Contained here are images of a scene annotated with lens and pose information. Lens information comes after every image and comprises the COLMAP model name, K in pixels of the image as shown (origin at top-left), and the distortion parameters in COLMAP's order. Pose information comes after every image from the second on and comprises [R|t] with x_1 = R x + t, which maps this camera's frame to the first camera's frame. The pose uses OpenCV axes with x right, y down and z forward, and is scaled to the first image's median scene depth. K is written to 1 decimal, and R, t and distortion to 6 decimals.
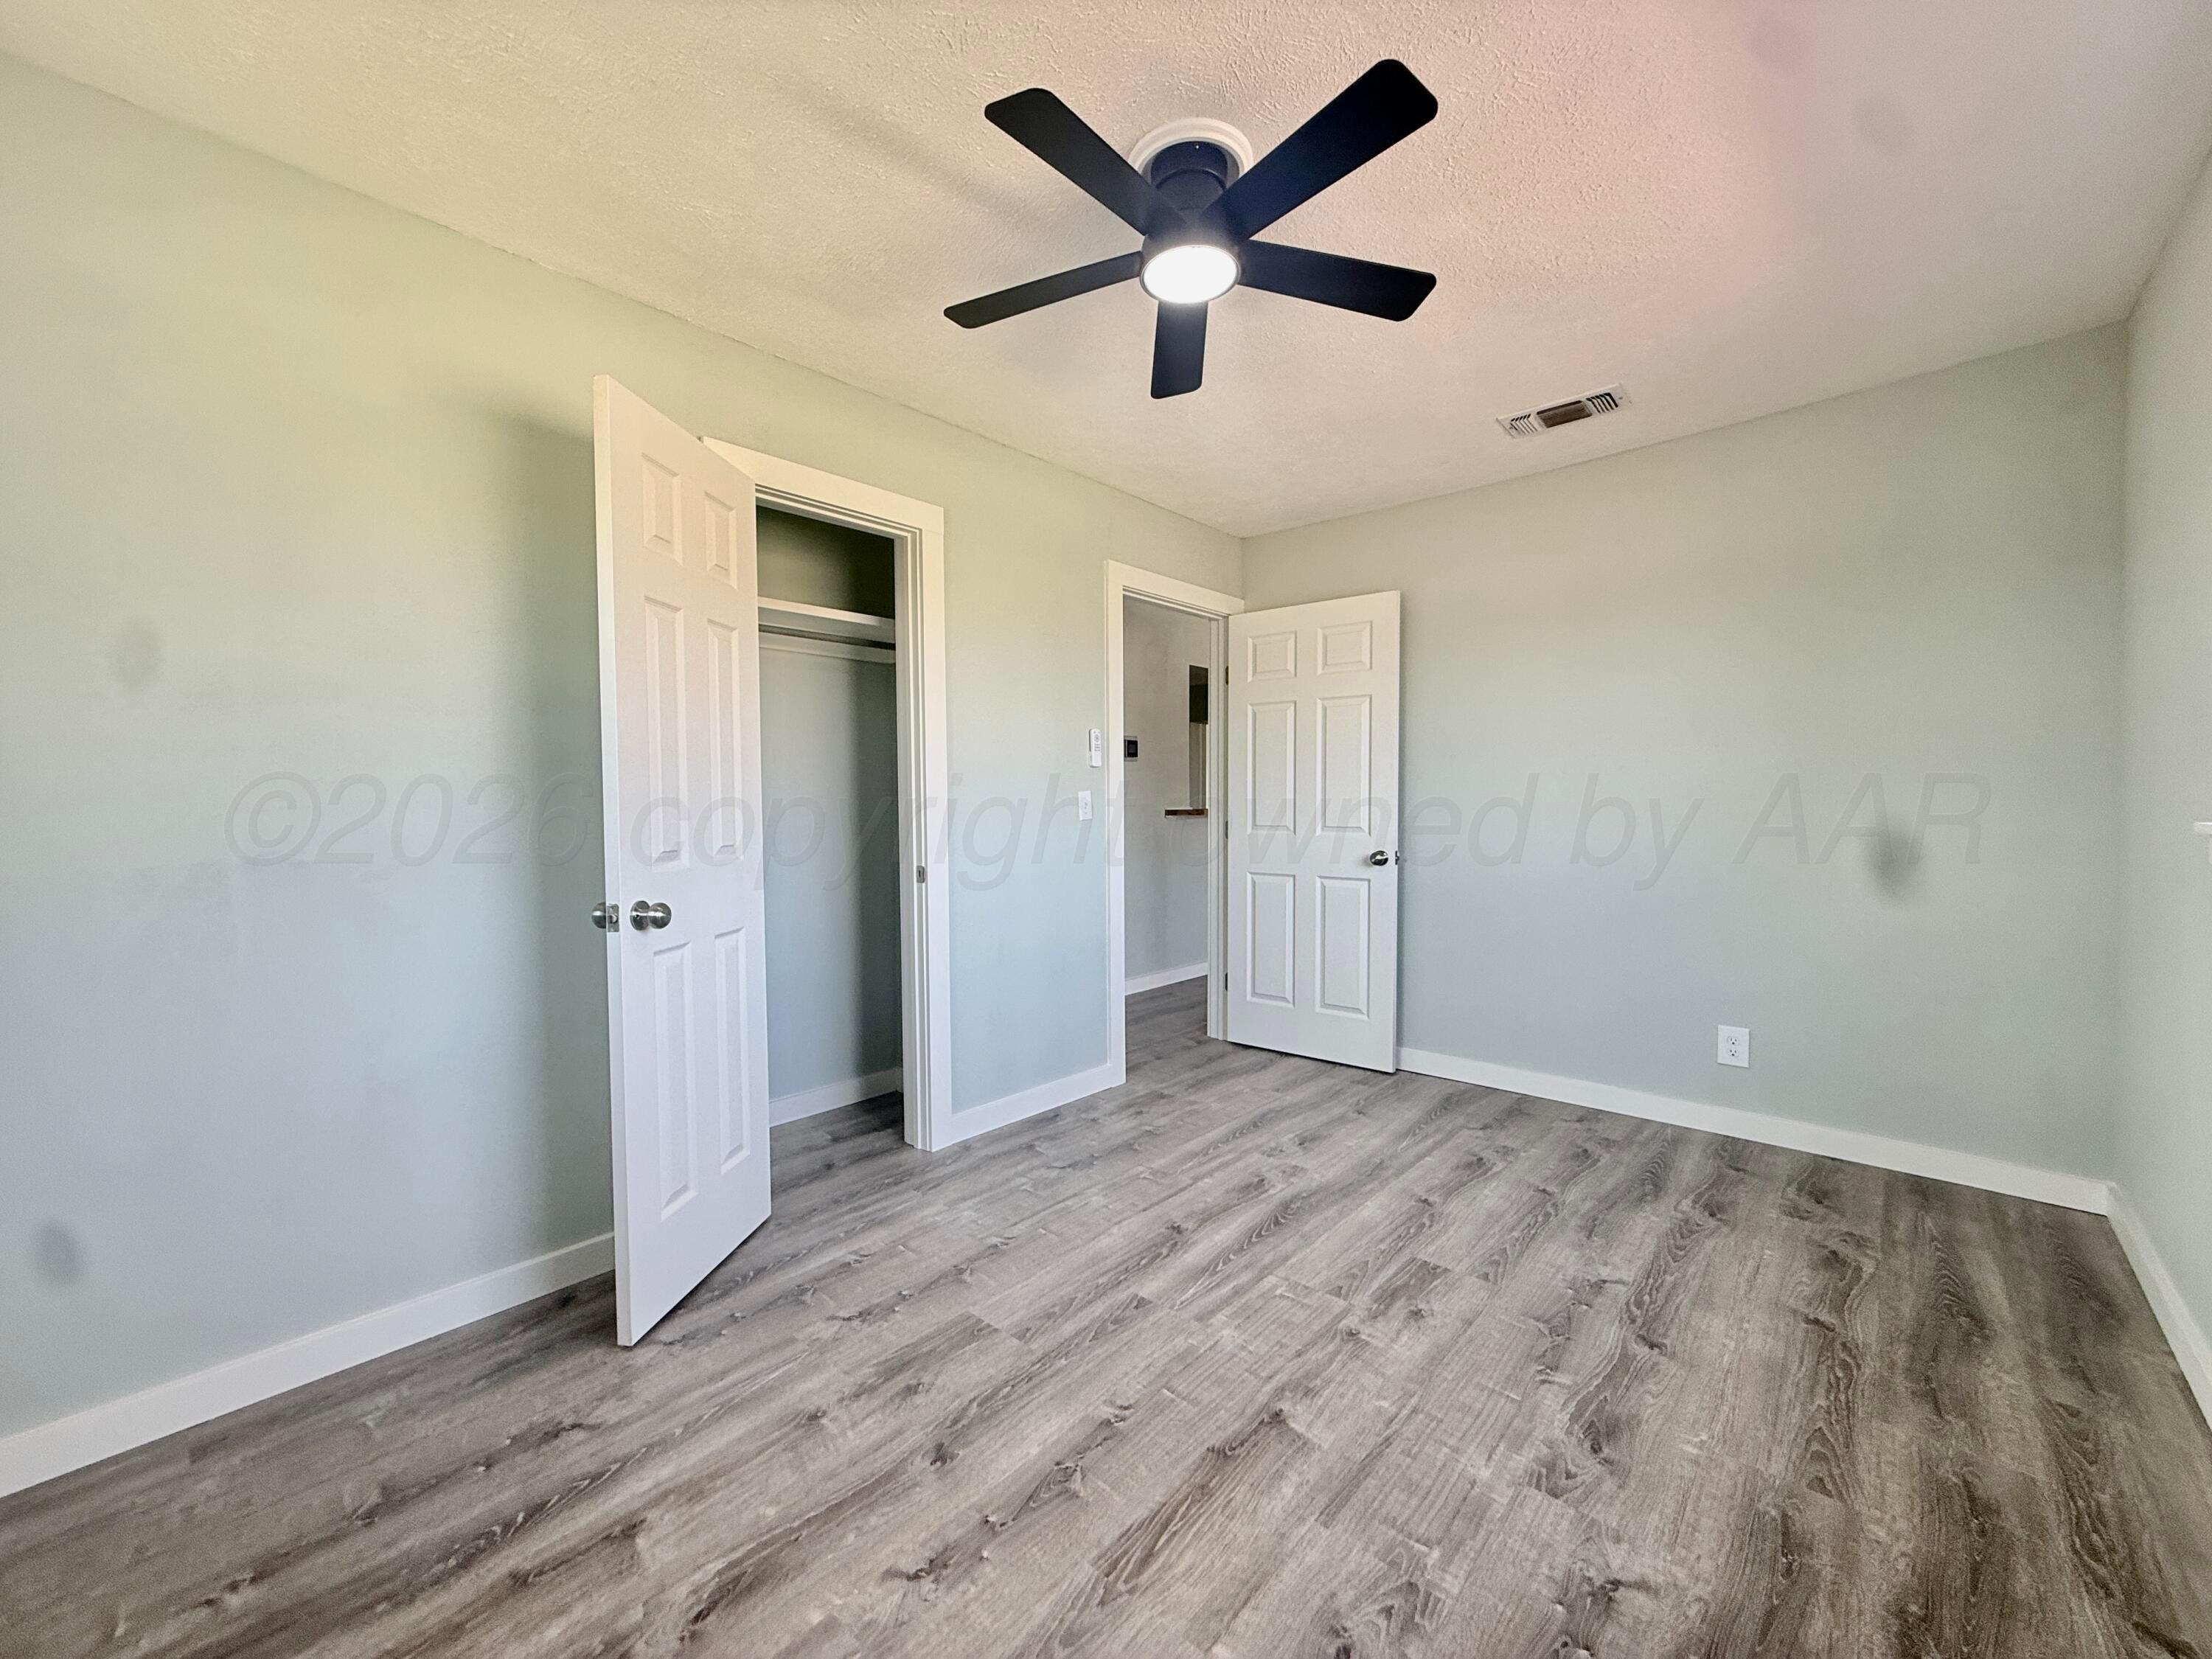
lens RADIAL K [[883.8, 0, 1100.8], [0, 883.8, 831.1], [0, 0, 1]] dist [-0.001264, -0.000240]
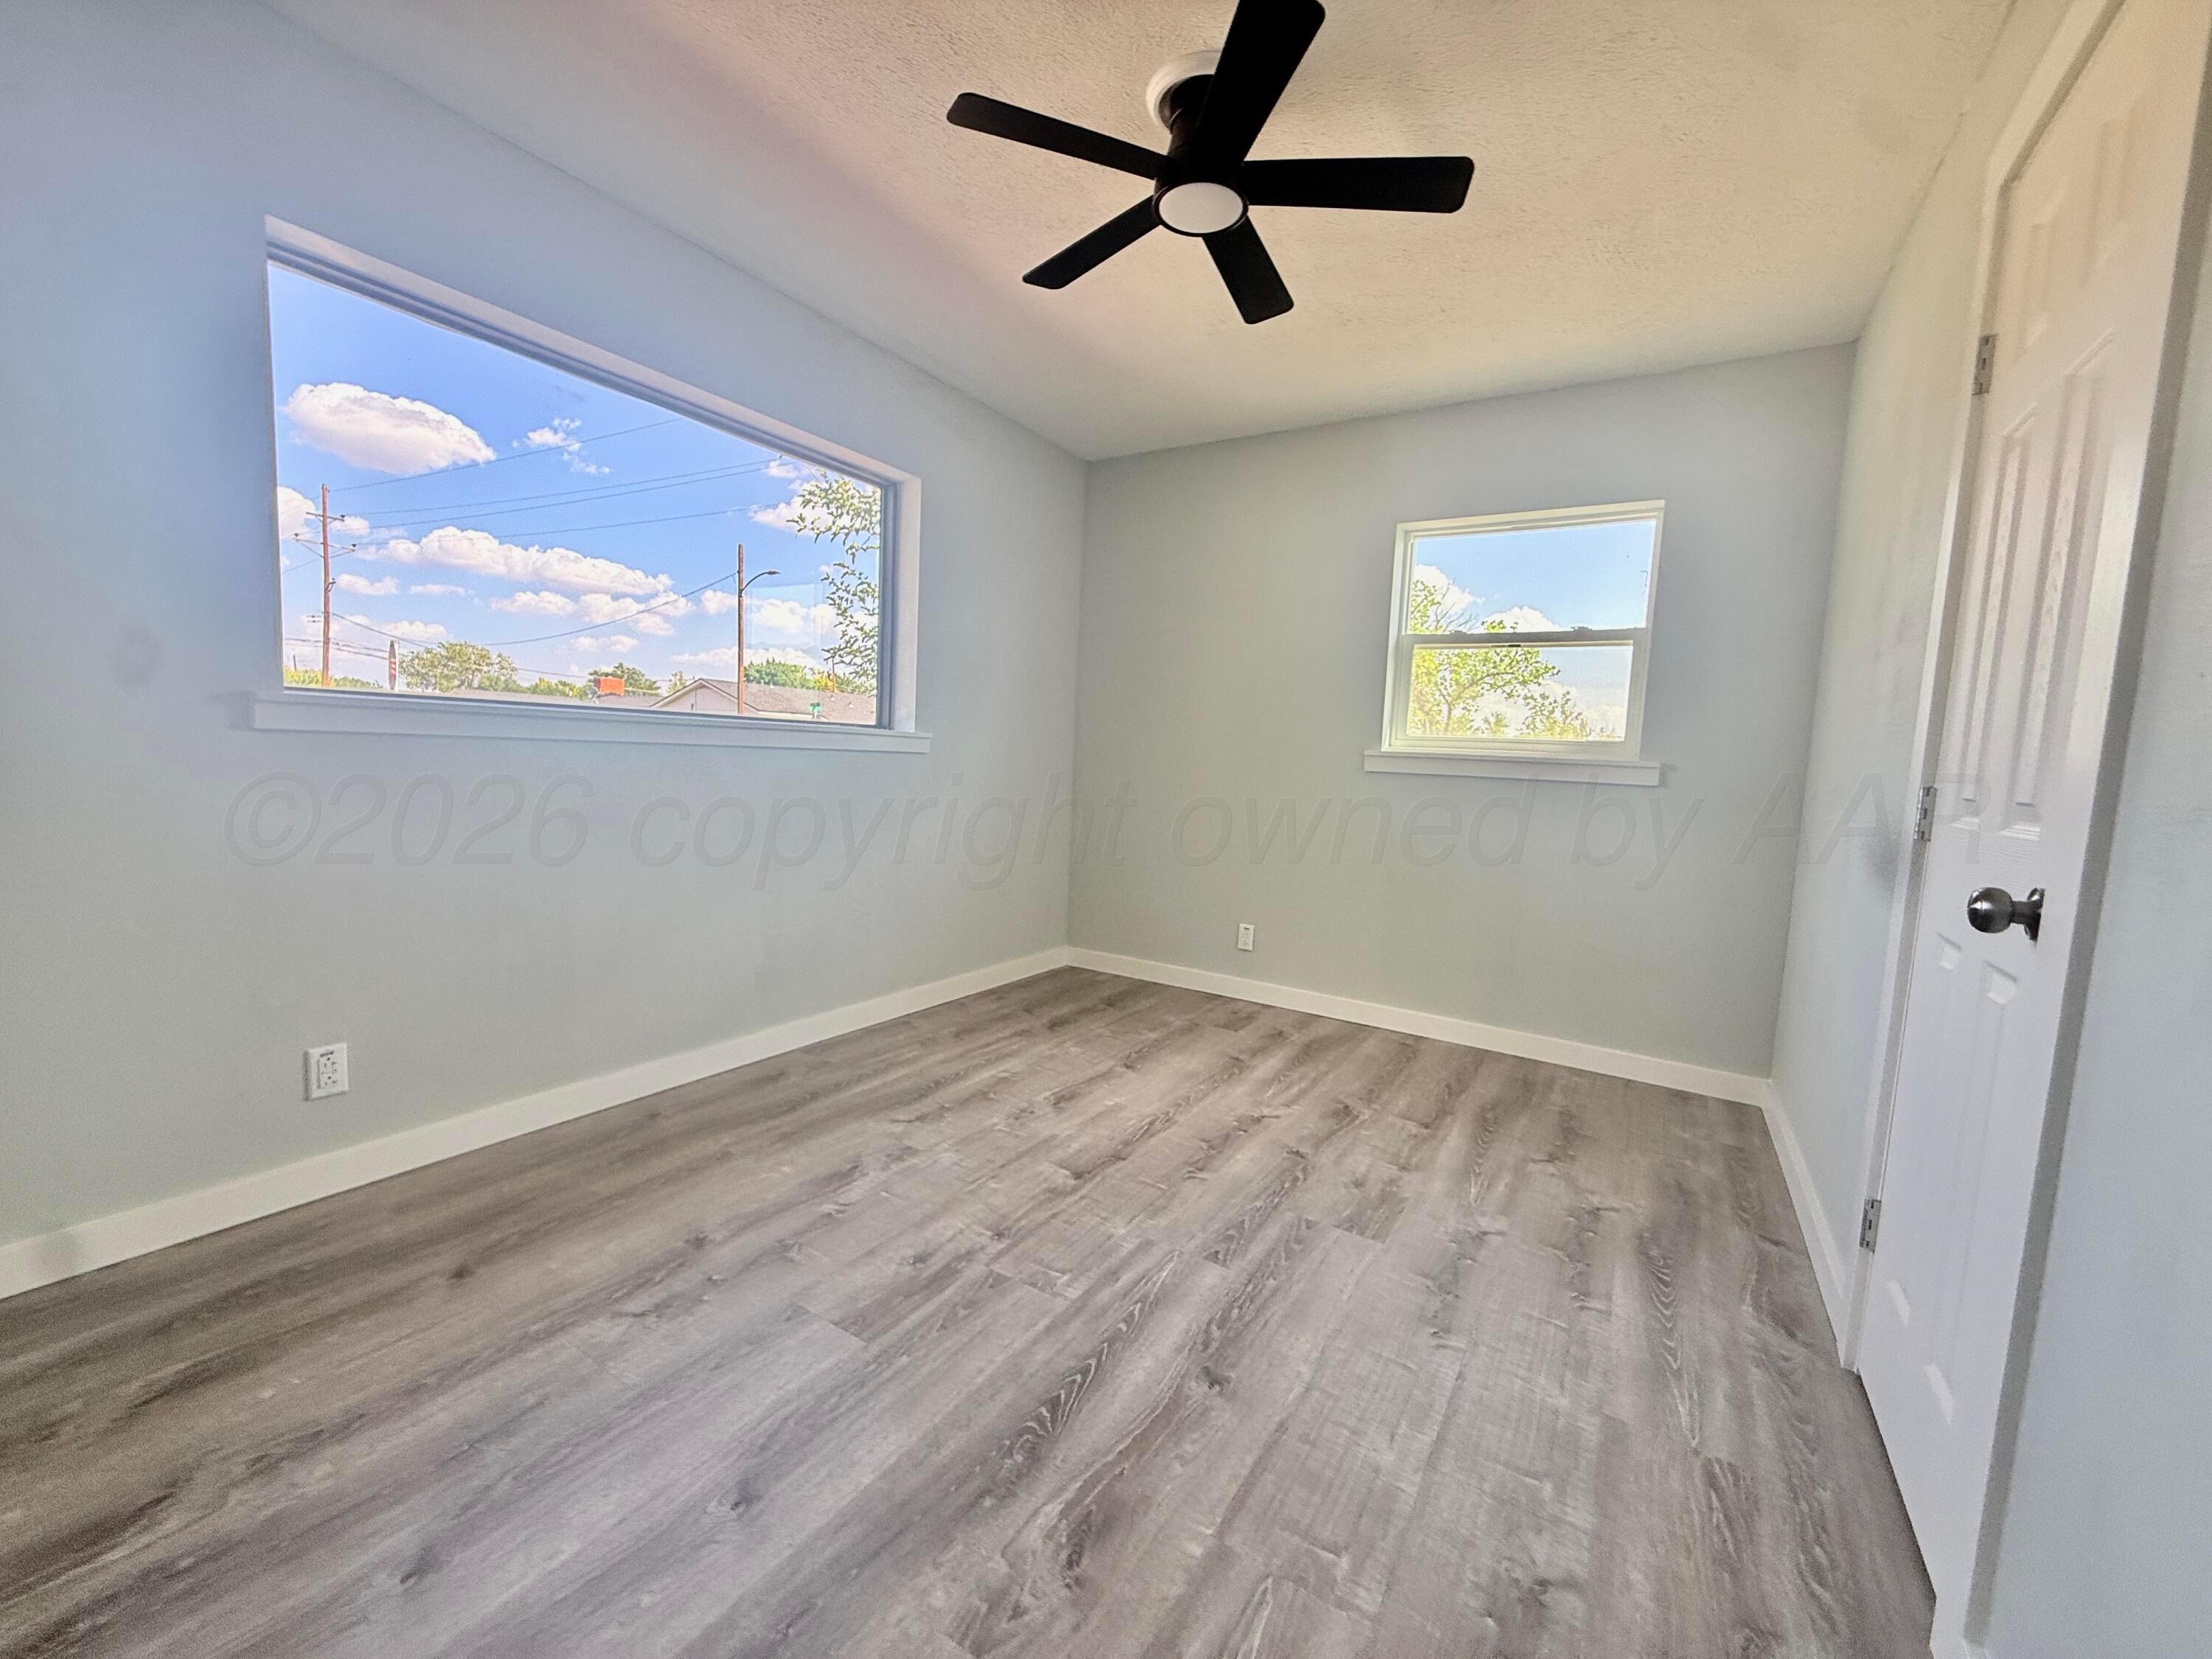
lens RADIAL K [[883.8, 0, 1100.8], [0, 883.8, 831.1], [0, 0, 1]] dist [-0.001264, -0.000240]
pose [[-0.984445, -0.024031, -0.174043, 0.354715], [-0.046048, 0.991264, 0.123594, -0.017189], [0.169552, 0.129686, -0.976951, 1.933784]]
